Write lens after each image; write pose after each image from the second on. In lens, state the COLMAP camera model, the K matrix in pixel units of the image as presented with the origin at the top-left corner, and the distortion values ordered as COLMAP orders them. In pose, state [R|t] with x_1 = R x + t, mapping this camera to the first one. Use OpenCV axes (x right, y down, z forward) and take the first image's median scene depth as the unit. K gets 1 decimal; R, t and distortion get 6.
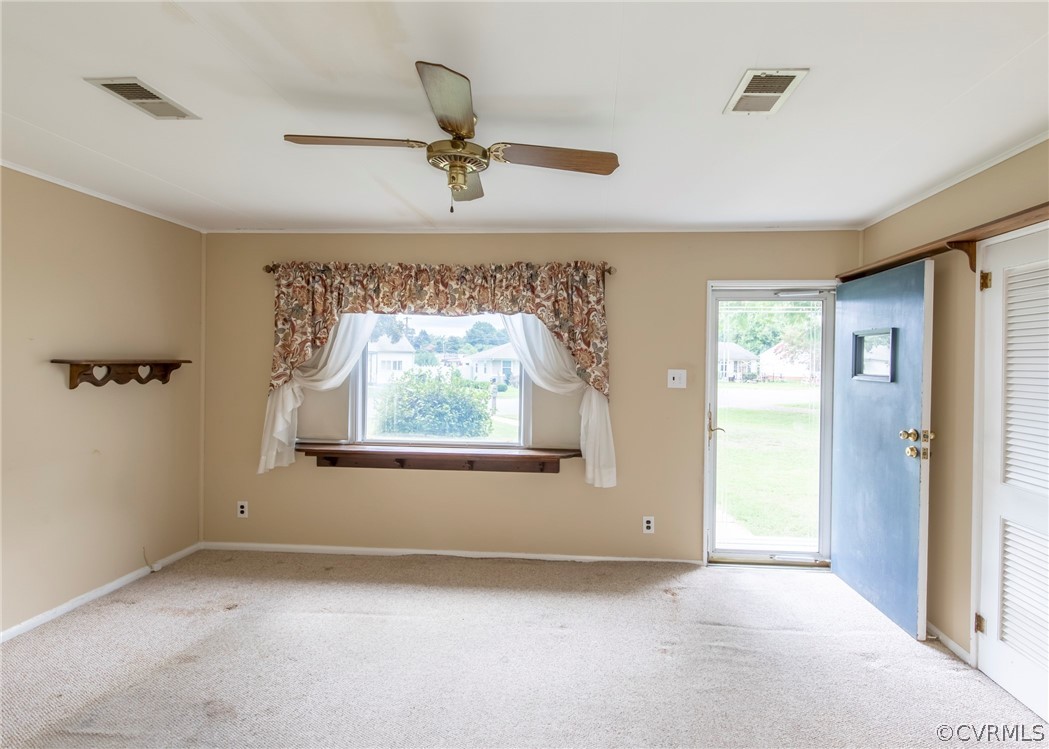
lens RADIAL K [[512.0, 0, 556.7], [0, 512.0, 366.0], [0, 0, 1]] dist [0.009651, -0.001648]
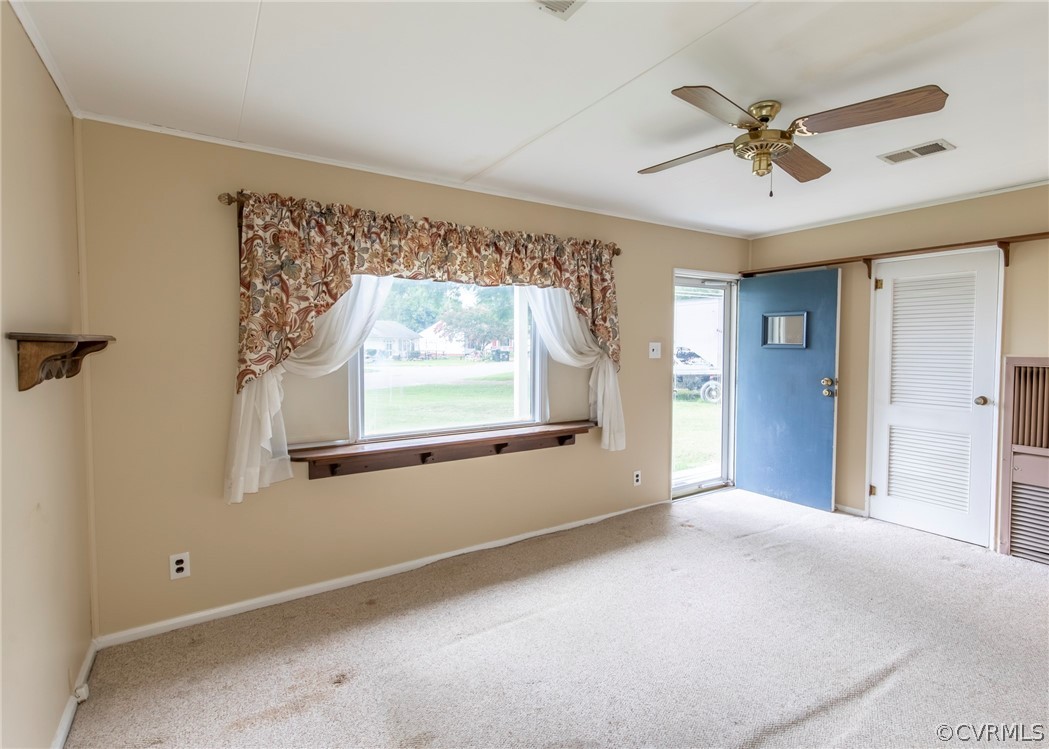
lens RADIAL K [[512.0, 0, 556.2], [0, 512.0, 366.3], [0, 0, 1]] dist [0.009651, -0.001648]
pose [[0.791044, -0.039822, 0.610462, -0.668057], [0.014388, 0.998814, 0.046511, 0.003401], [-0.611591, -0.028009, 0.790678, 0.214124]]
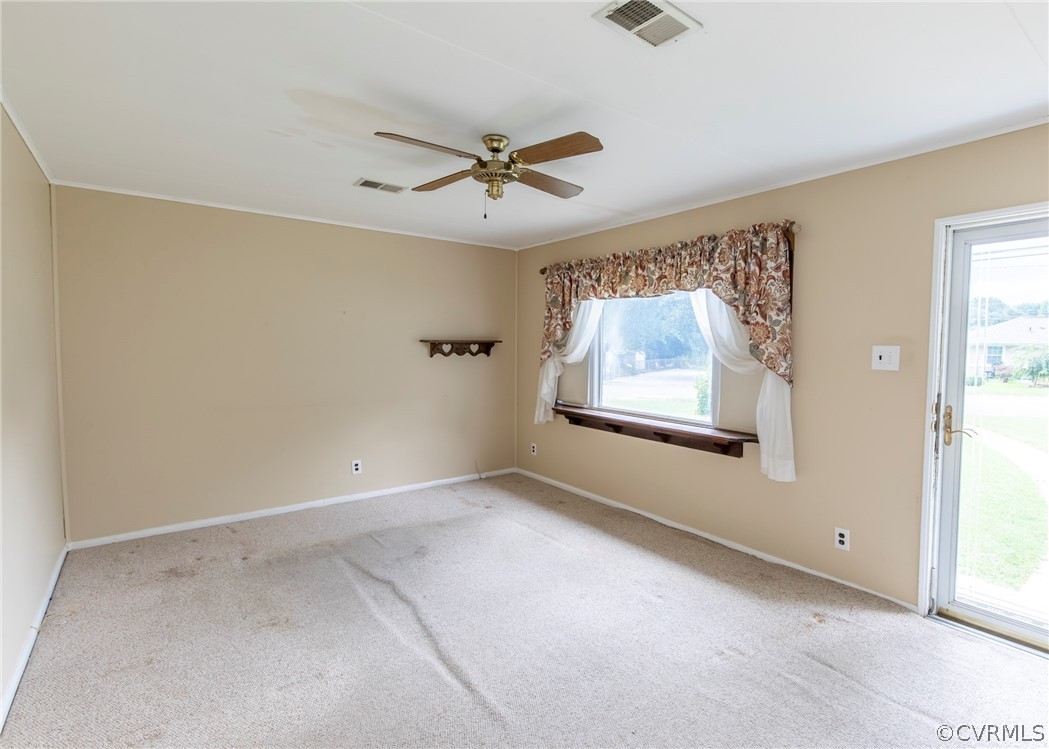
lens RADIAL K [[512.0, 0, 563.5], [0, 512.0, 371.8], [0, 0, 1]] dist [0.009651, -0.001648]
pose [[0.681904, 0.032928, -0.730700, 0.471129], [-0.006066, 0.999206, 0.039367, 0.018656], [0.731416, -0.022412, 0.681563, 0.136970]]
